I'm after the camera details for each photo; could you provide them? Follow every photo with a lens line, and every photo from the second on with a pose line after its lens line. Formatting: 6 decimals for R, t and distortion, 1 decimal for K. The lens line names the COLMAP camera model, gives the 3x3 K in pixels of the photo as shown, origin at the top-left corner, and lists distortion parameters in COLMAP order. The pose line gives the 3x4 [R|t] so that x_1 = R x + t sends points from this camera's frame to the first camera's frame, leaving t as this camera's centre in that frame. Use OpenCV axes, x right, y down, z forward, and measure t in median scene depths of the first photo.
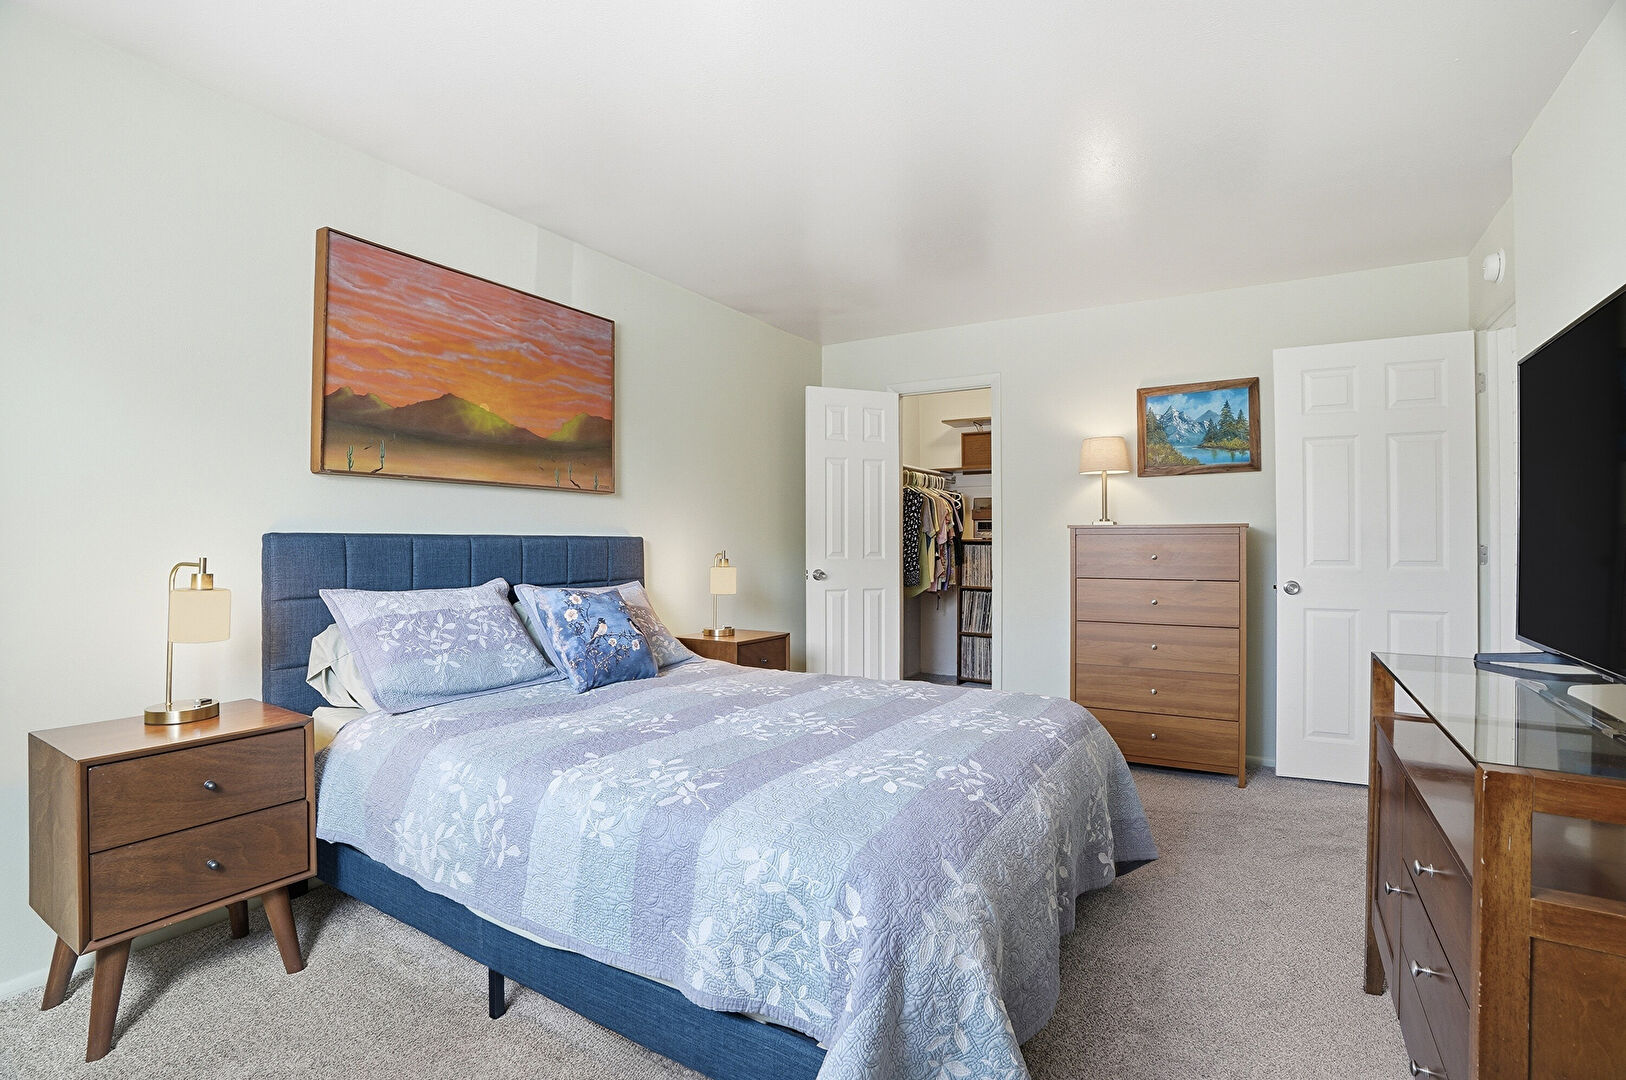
lens RADIAL K [[752.9, 0, 812.3], [0, 752.9, 543.7], [0, 0, 1]] dist [-0.071498, 0.028860]
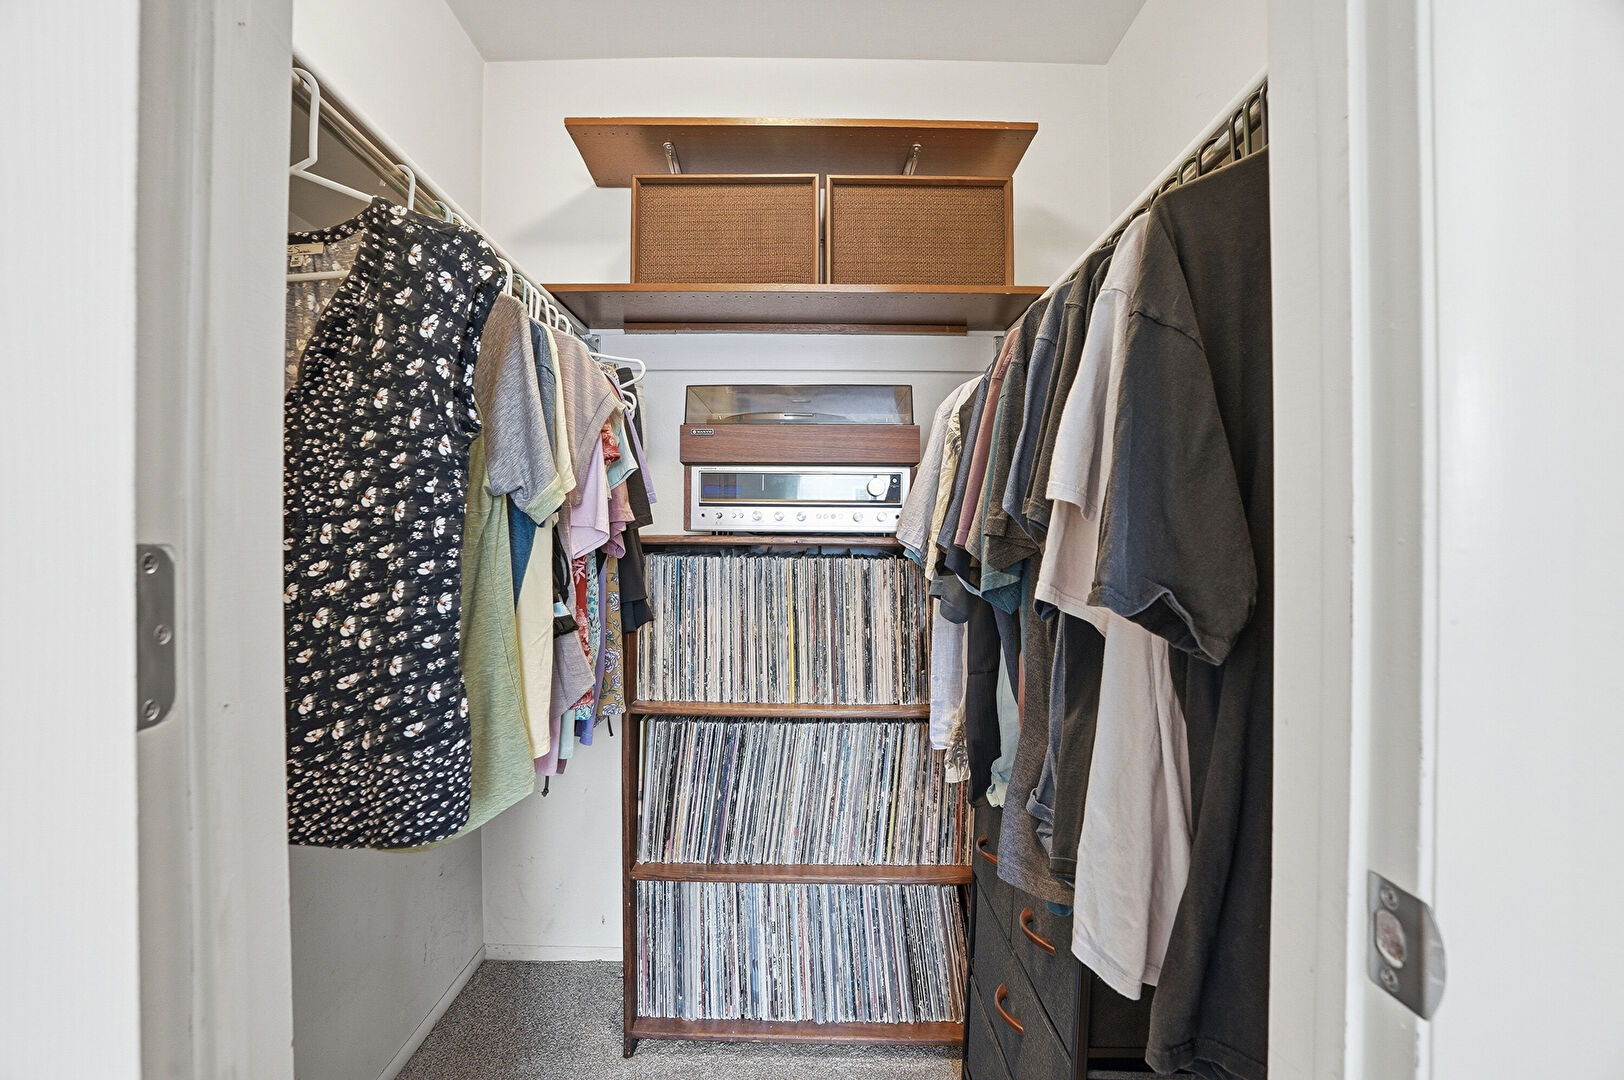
lens RADIAL K [[752.0, 0, 811.3], [0, 752.0, 543.7], [0, 0, 1]] dist [-0.071498, 0.028860]
pose [[0.844782, 0.001425, 0.535108, 0.107372], [-0.000762, 0.999999, -0.001461, -0.002499], [-0.535110, 0.000826, 0.844782, 0.740800]]
